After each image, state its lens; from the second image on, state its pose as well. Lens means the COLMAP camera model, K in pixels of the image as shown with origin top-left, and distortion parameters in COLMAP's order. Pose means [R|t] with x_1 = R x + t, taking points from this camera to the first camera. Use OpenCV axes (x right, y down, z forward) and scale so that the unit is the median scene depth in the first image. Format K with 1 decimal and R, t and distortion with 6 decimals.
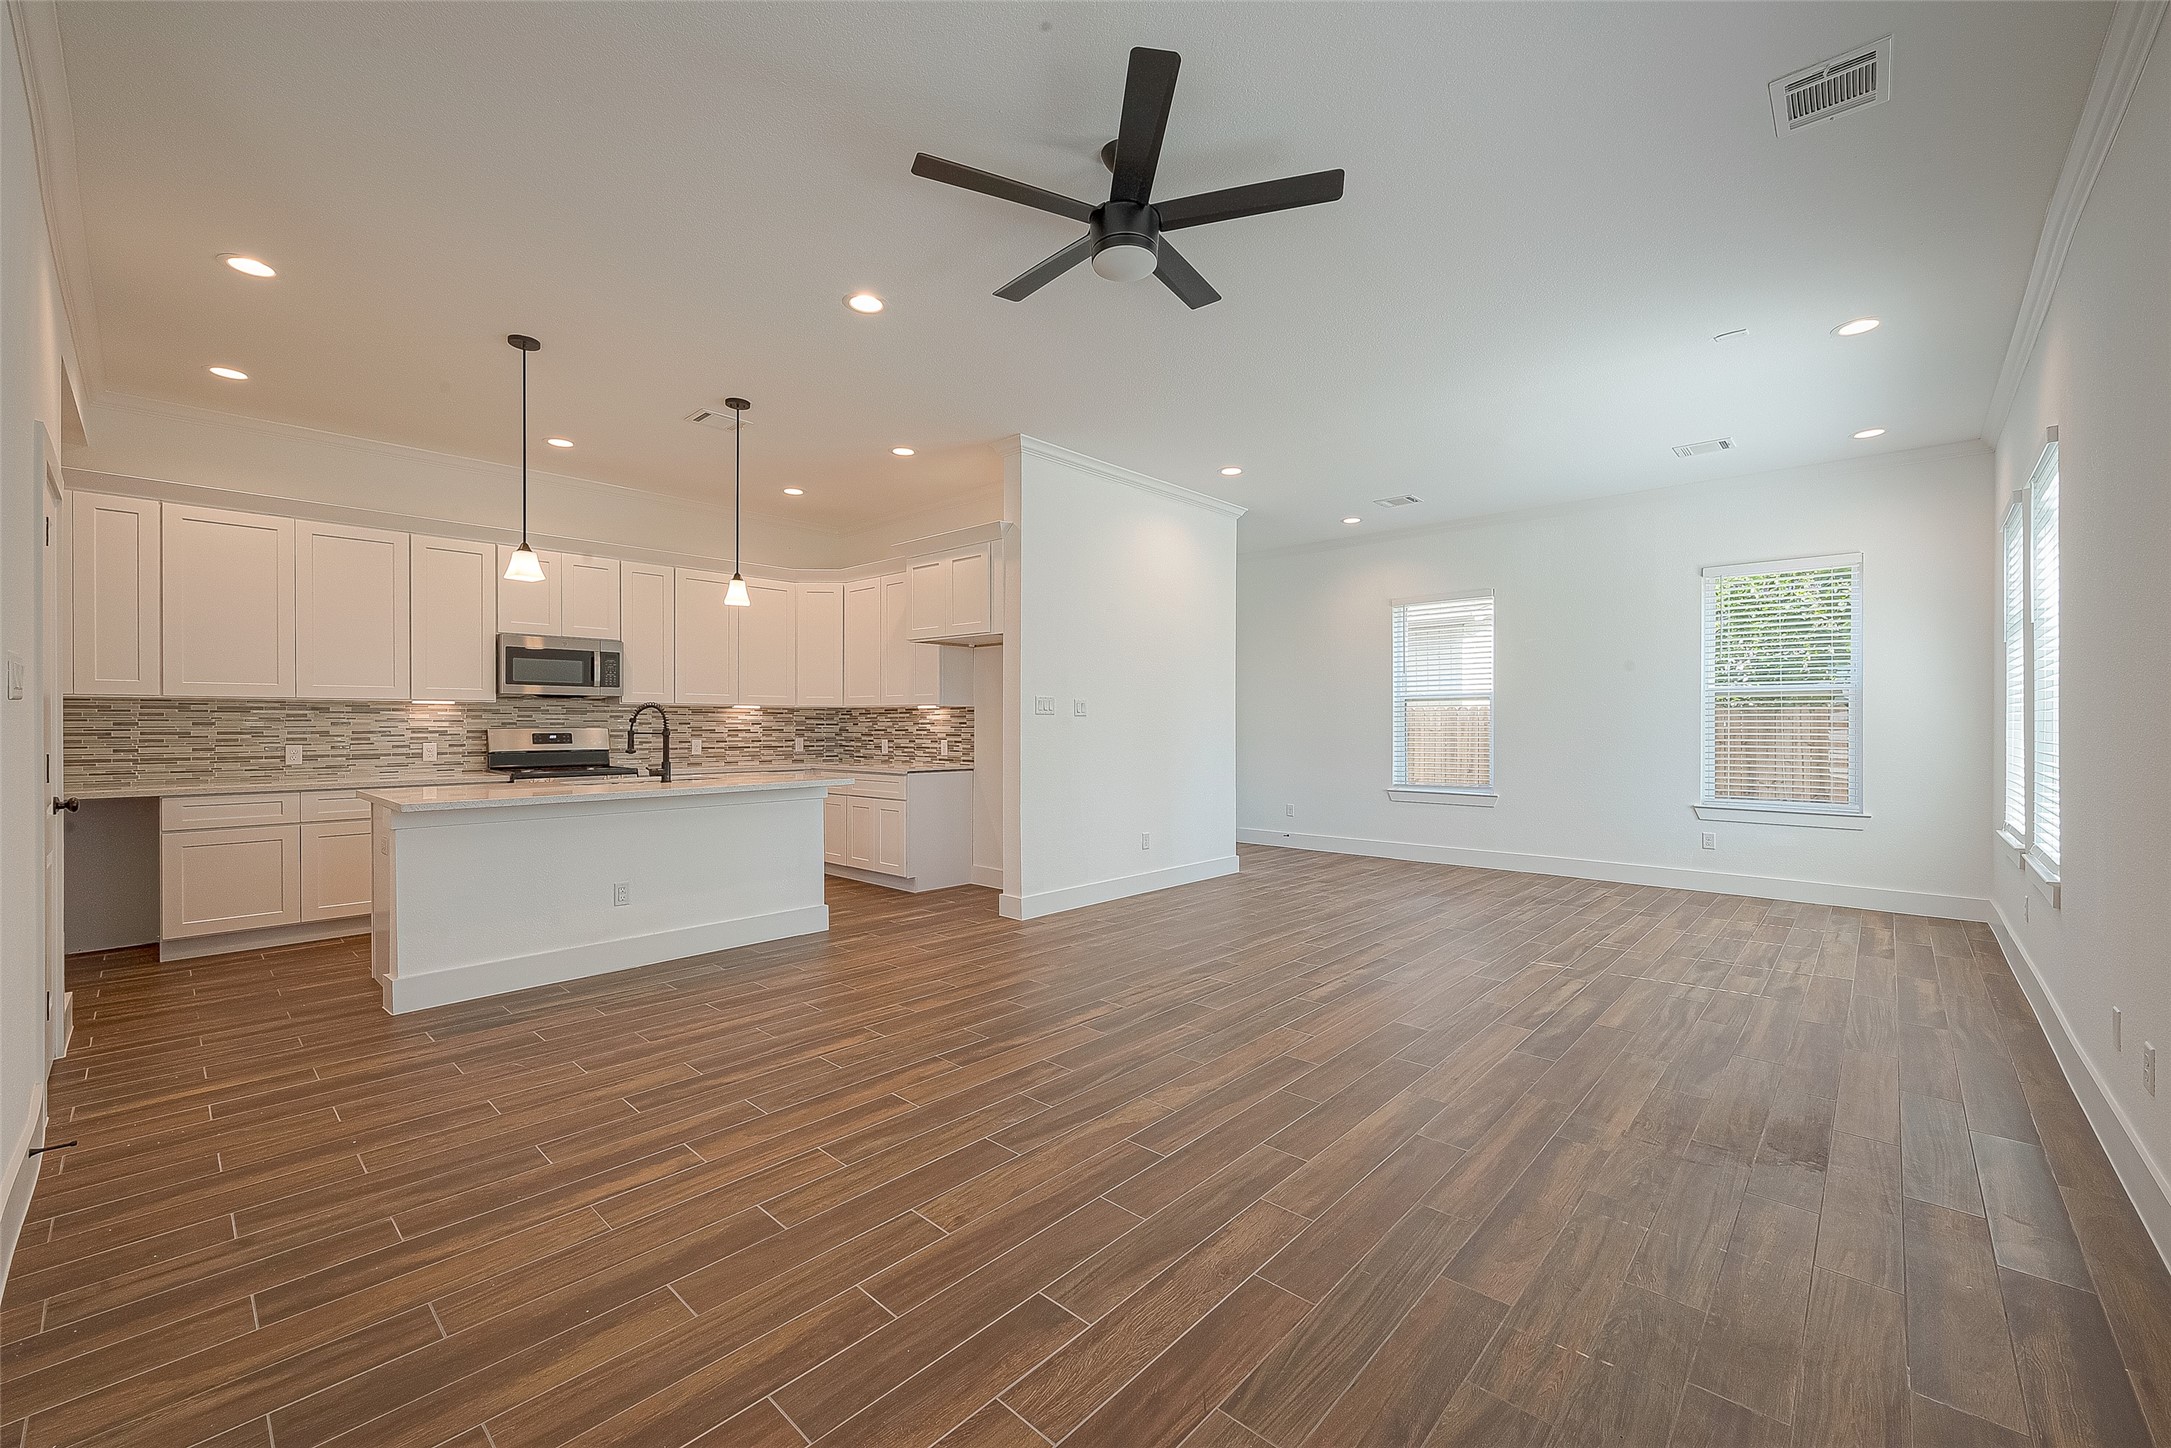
lens RADIAL K [[853.7, 0, 1081.9], [0, 853.7, 726.0], [0, 0, 1]] dist [-0.000992, 0.000767]
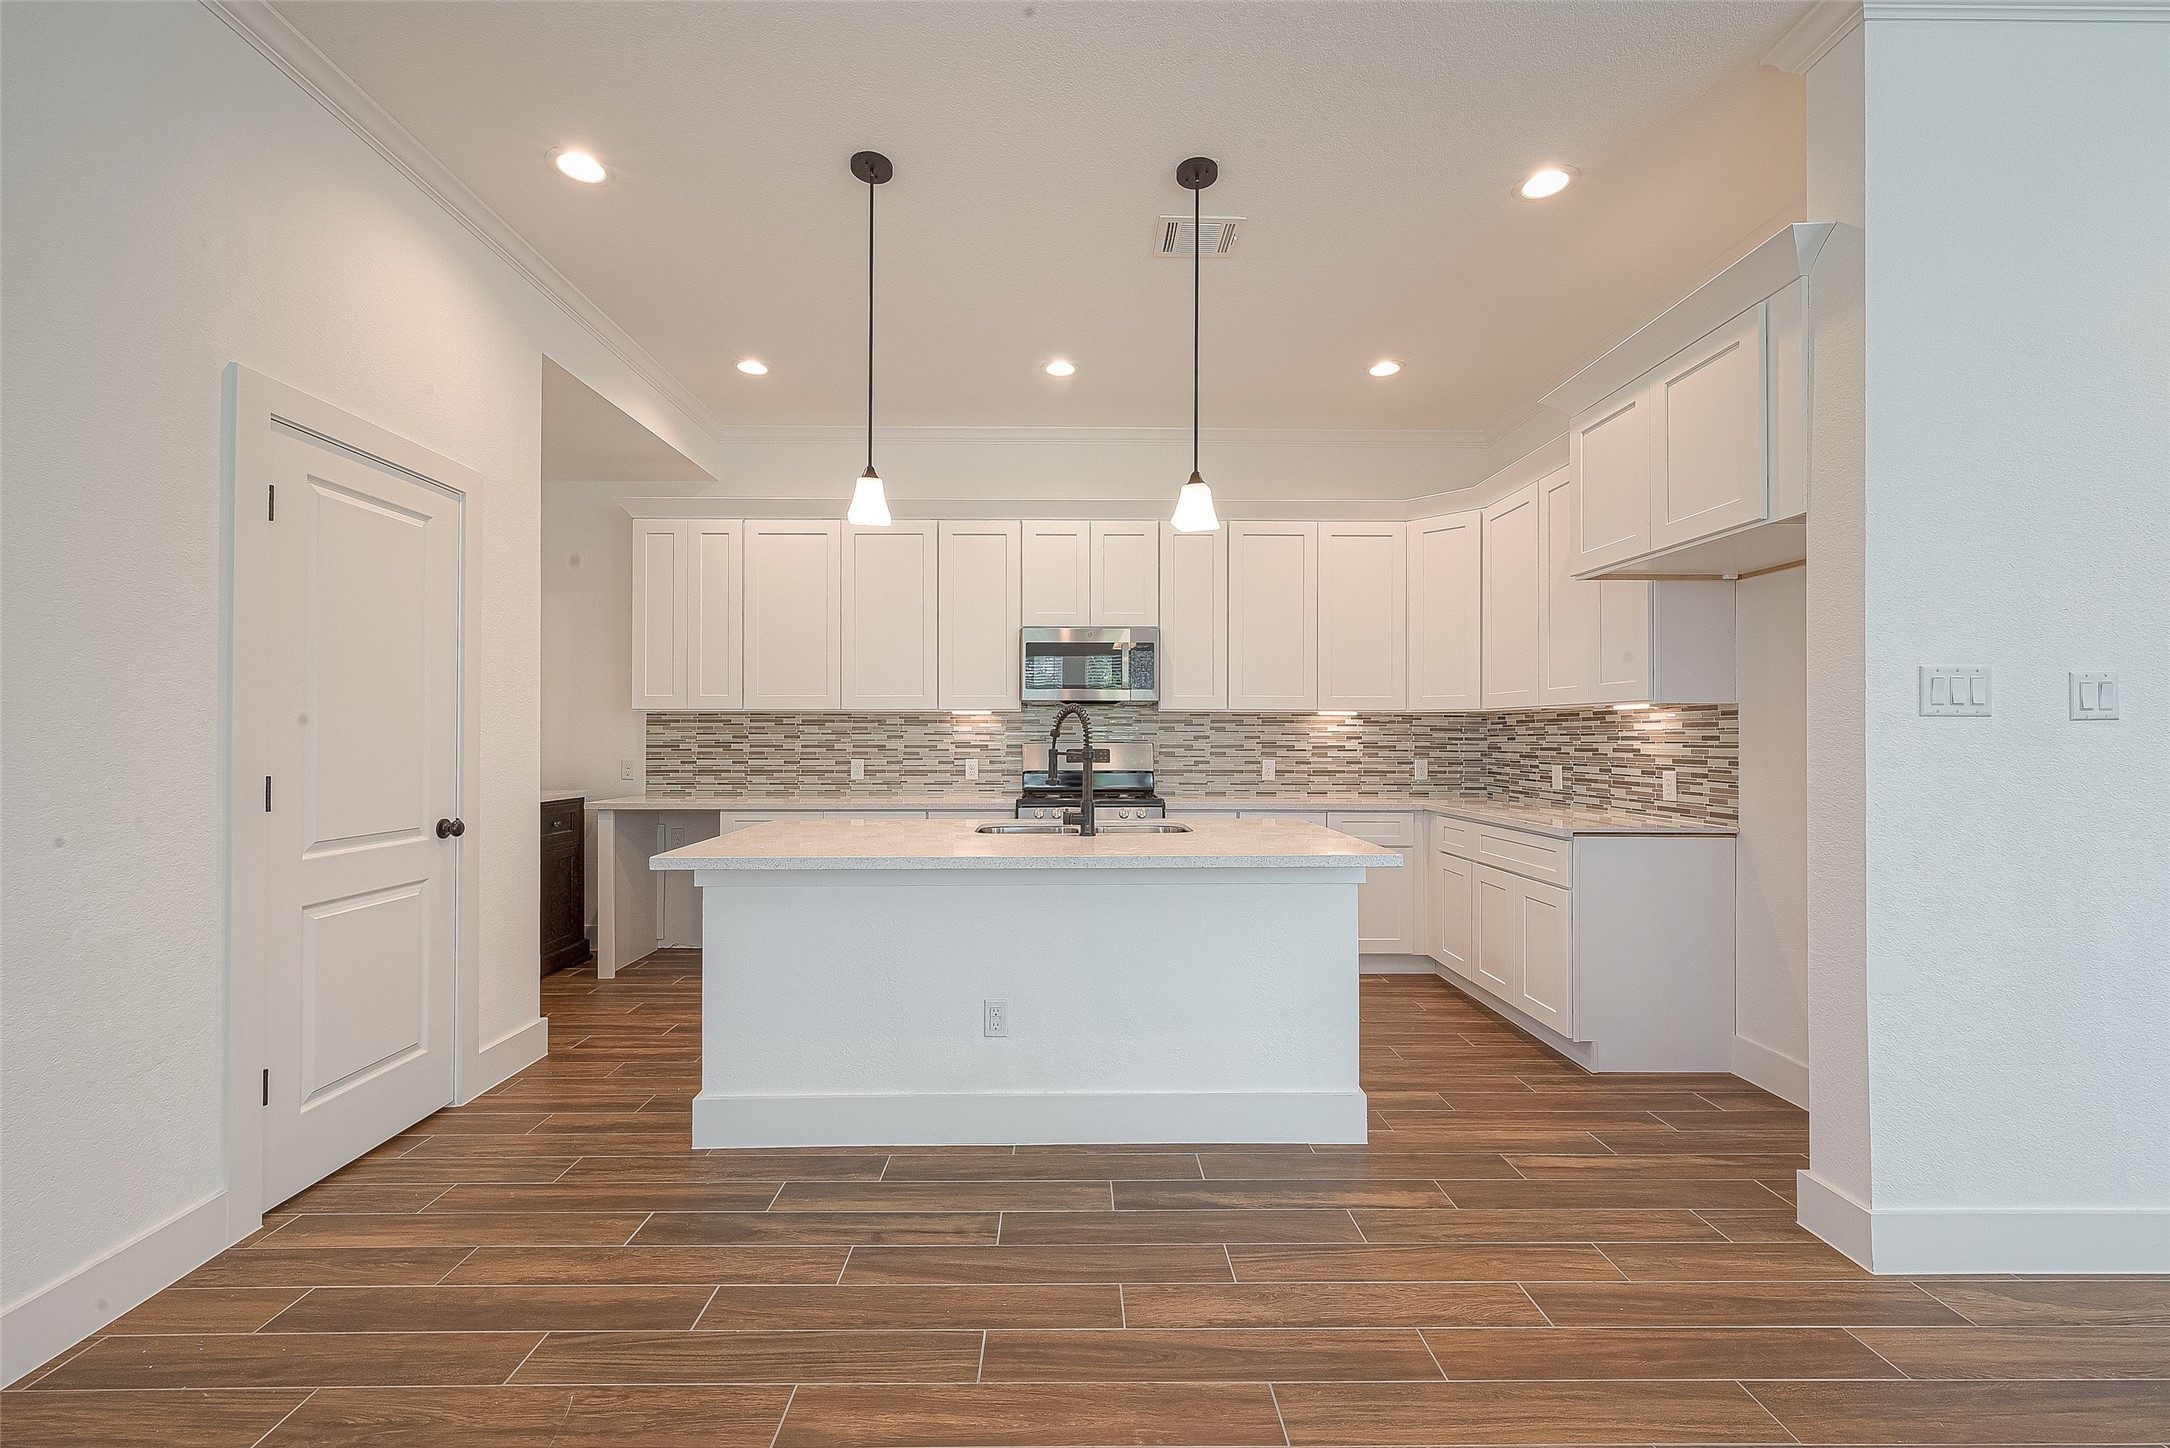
lens RADIAL K [[880.4, 0, 1088.7], [0, 880.4, 727.5], [0, 0, 1]] dist [-0.000643, -0.000013]
pose [[0.698298, -0.005198, -0.715788, -0.032202], [-0.003339, 0.999939, -0.010518, -0.003429], [0.715799, 0.009734, 0.698238, 0.465108]]
